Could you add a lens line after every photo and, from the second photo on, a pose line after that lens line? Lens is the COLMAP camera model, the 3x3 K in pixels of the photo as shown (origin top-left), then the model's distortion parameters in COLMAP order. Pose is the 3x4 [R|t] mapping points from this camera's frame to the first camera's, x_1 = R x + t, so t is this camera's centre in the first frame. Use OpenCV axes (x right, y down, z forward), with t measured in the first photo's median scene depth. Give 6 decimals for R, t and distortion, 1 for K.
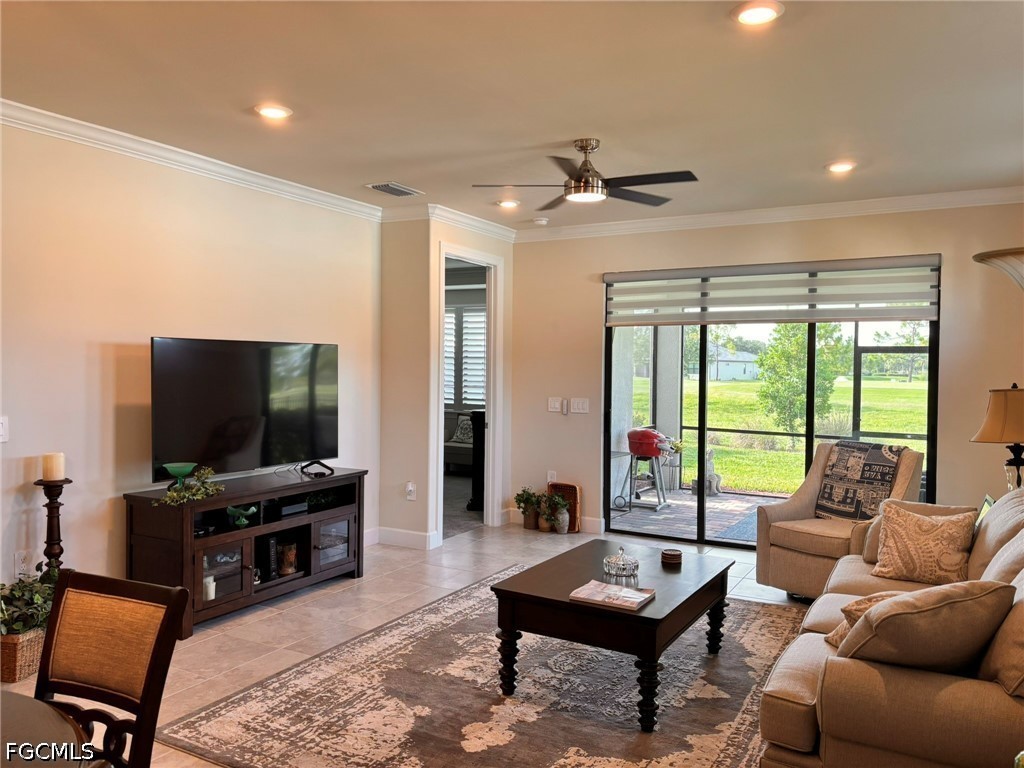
lens RADIAL K [[769.6, 0, 533.8], [0, 769.6, 376.4], [0, 0, 1]] dist [0.040569, -0.039869]
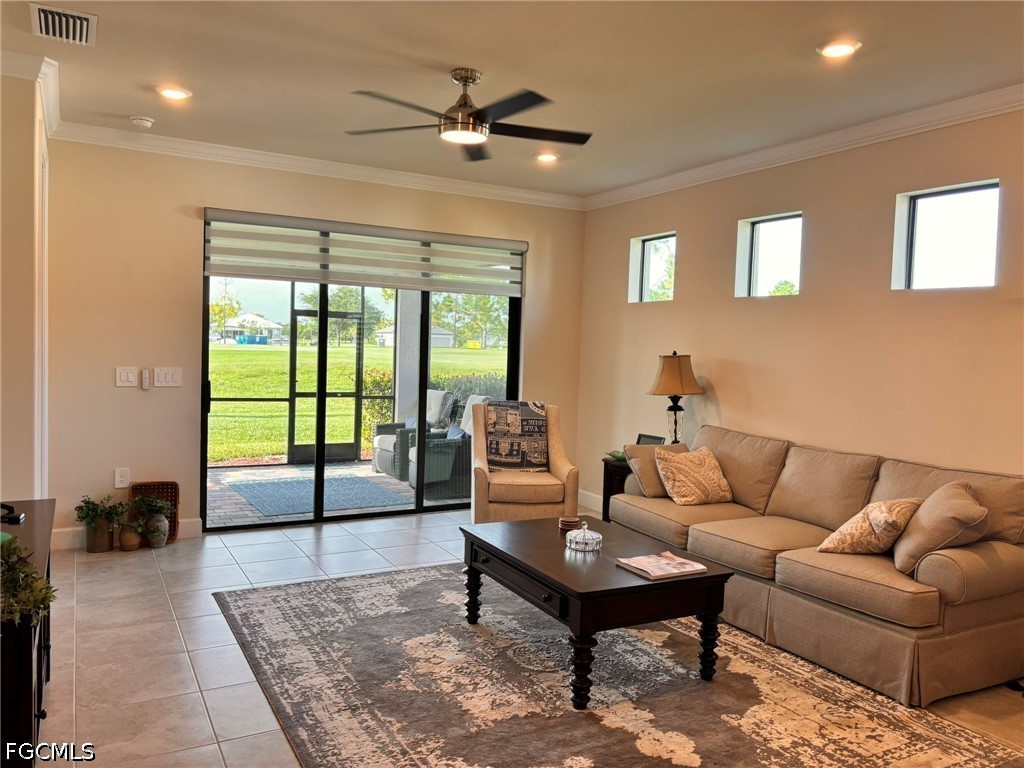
lens RADIAL K [[769.6, 0, 498.9], [0, 769.6, 372.6], [0, 0, 1]] dist [0.040569, -0.039869]
pose [[0.541169, -0.027514, 0.840464, -0.544872], [-0.015131, 0.998984, 0.042447, -0.004516], [-0.840778, -0.035688, 0.540203, 0.411690]]
